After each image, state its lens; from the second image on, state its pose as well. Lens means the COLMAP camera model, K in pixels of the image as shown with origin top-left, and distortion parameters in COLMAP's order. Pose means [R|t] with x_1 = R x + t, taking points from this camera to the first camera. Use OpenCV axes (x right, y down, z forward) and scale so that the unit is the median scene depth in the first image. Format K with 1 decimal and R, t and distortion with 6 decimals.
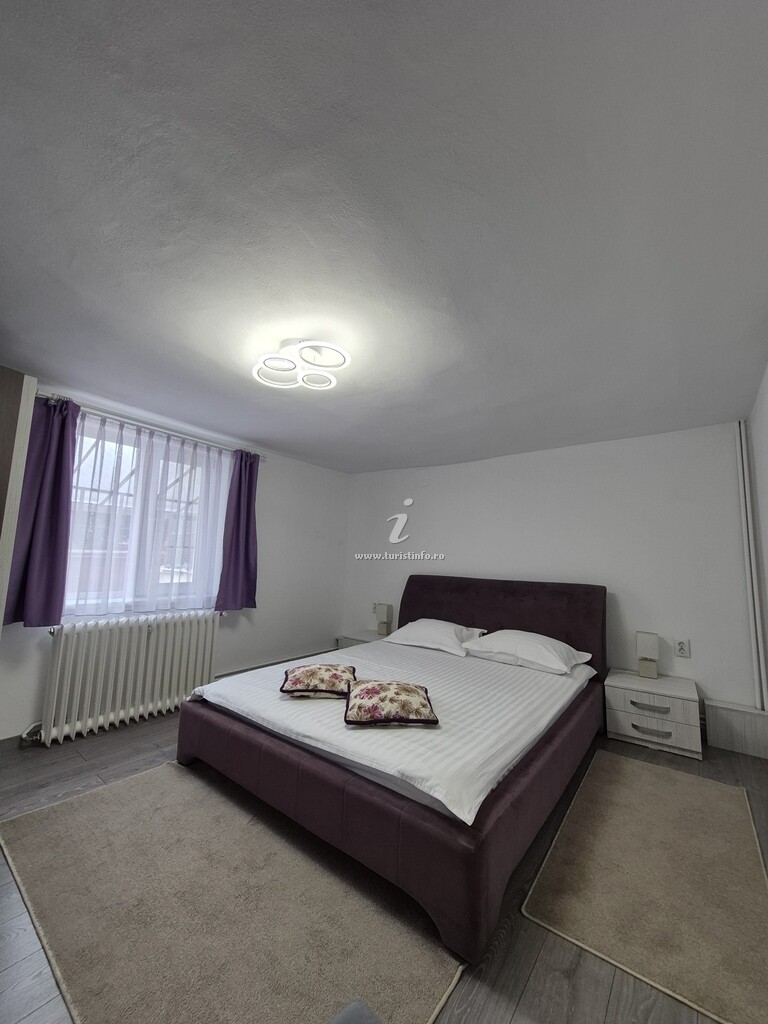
lens RADIAL K [[398.7, 0, 382.9], [0, 398.7, 506.7], [0, 0, 1]] dist [0.001283, -0.000027]
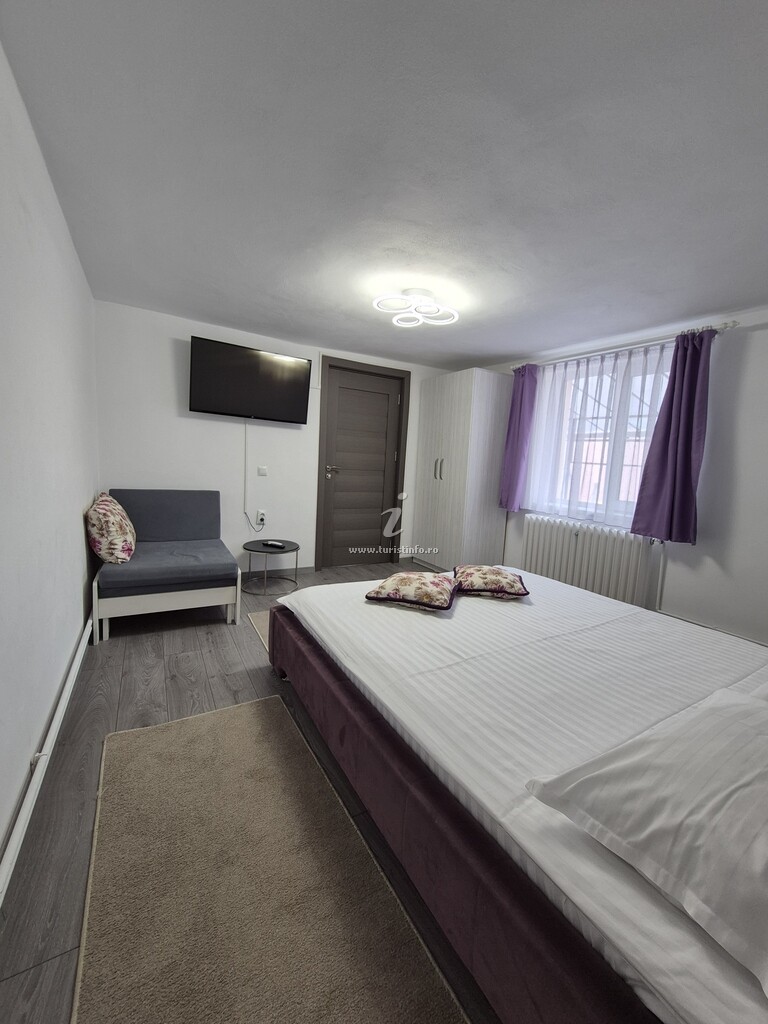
lens RADIAL K [[398.7, 0, 382.9], [0, 398.7, 506.7], [0, 0, 1]] dist [0.001283, -0.000027]
pose [[-0.362489, 0.056040, -0.930302, 0.794173], [0.056040, 0.997695, 0.038264, 0.169659], [0.930302, -0.038263, -0.364794, 1.003803]]
